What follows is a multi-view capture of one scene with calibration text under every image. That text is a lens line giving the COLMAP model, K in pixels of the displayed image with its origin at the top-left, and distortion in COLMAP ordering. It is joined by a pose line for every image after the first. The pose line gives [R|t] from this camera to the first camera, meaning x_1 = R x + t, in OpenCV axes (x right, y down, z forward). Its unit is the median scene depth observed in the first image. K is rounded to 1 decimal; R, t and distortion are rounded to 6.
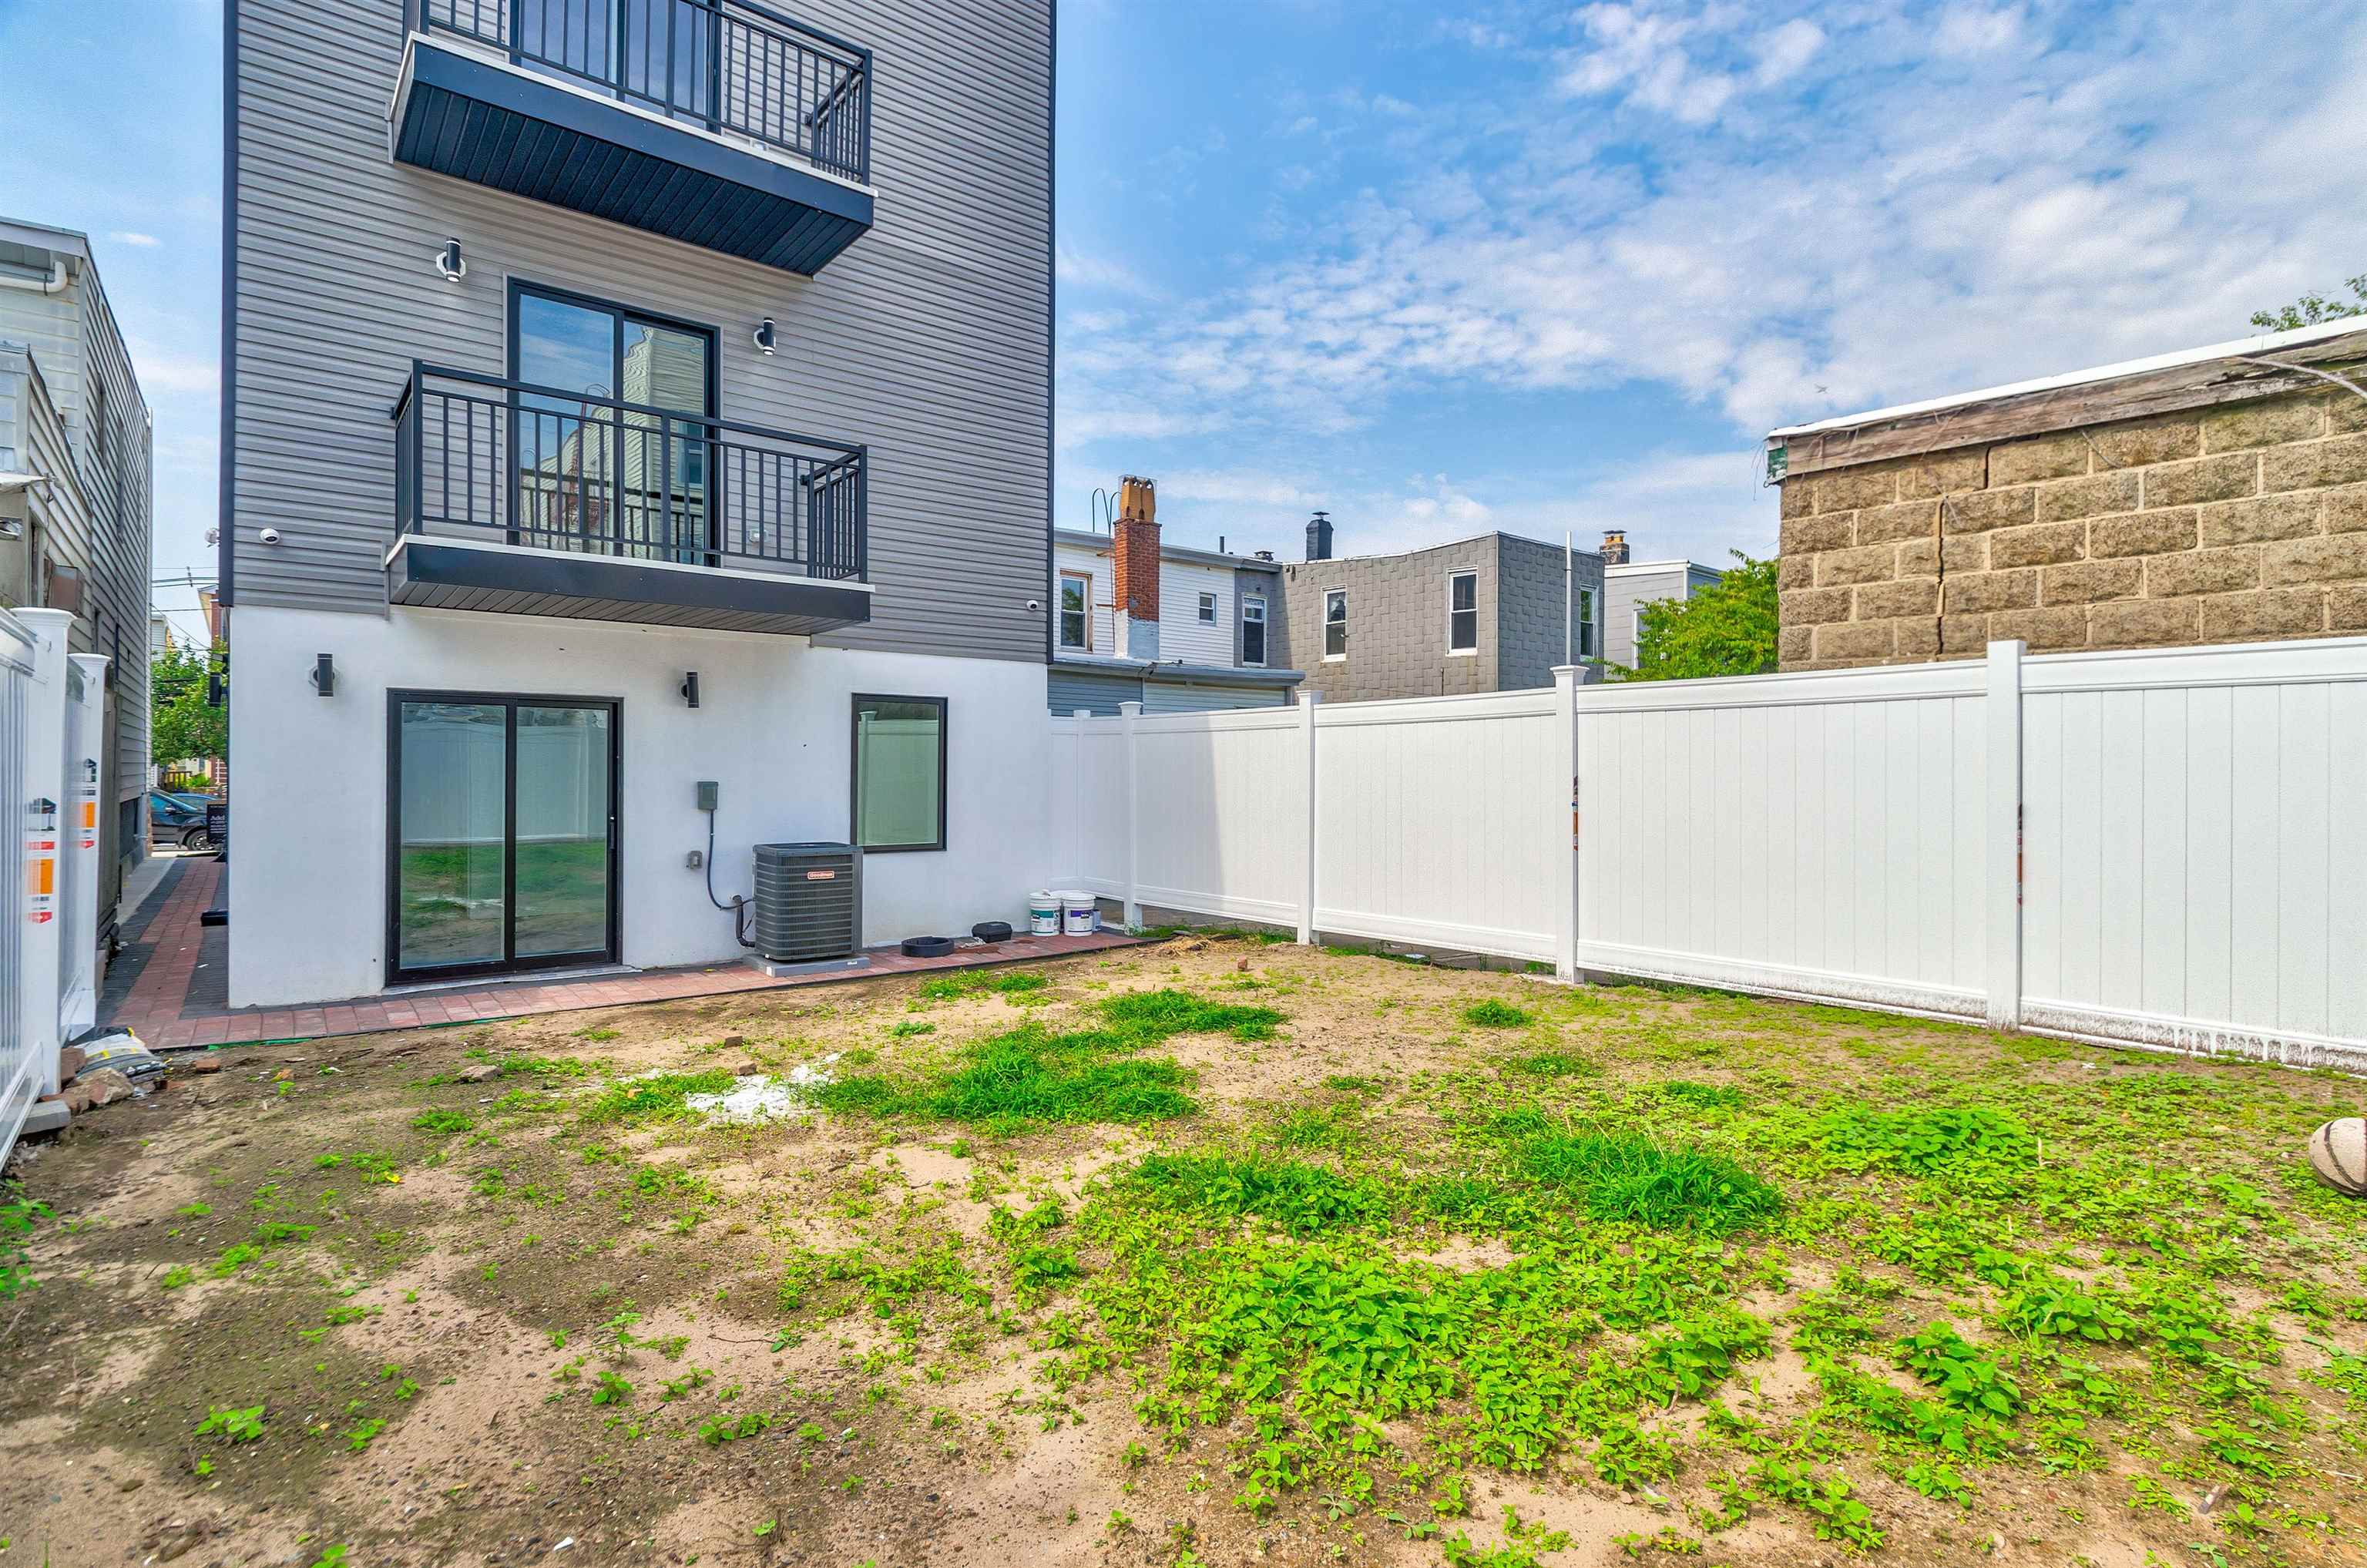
lens RADIAL K [[1169.5, 0, 1187.2], [0, 1169.5, 774.2], [0, 0, 1]] dist [0.001028, -0.000199]
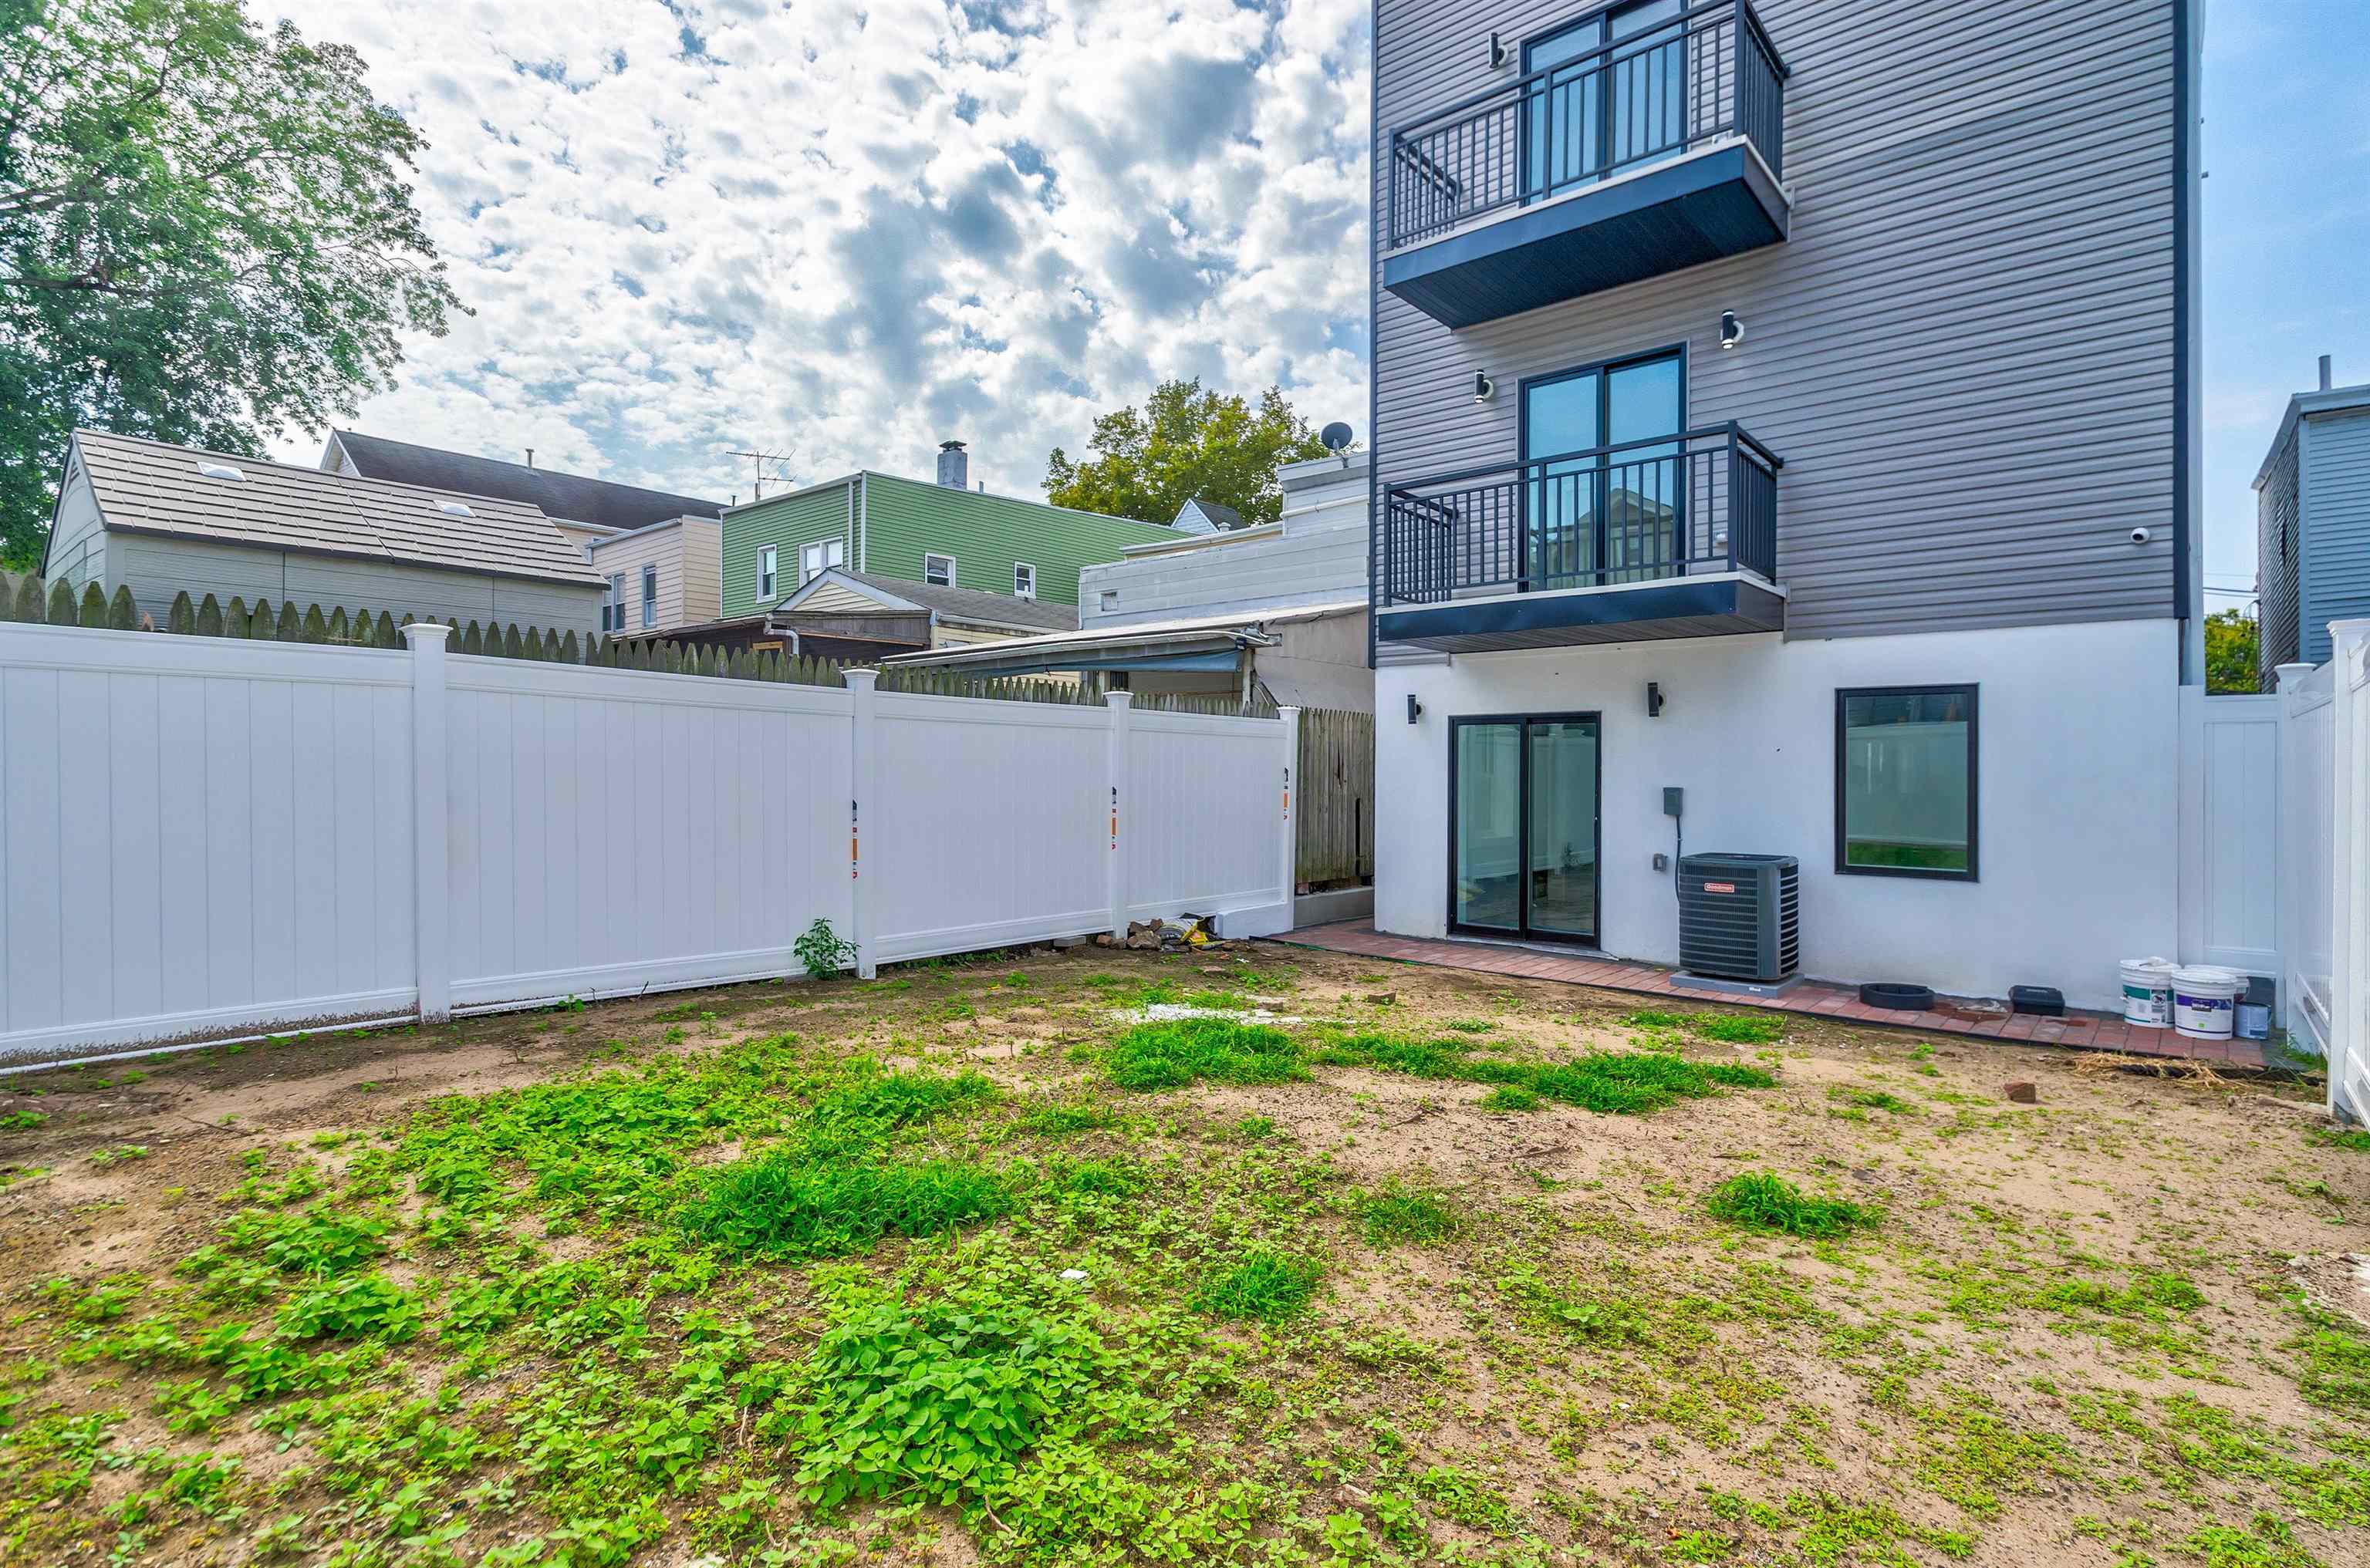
lens RADIAL K [[1157.3, 0, 1233.8], [0, 1157.3, 768.5], [0, 0, 1]] dist [0.002092, -0.000938]
pose [[0.188308, -0.007172, -0.982084, 0.528755], [-0.010051, 0.999907, -0.009230, 0.002892], [0.982059, 0.011609, 0.188218, 0.442041]]
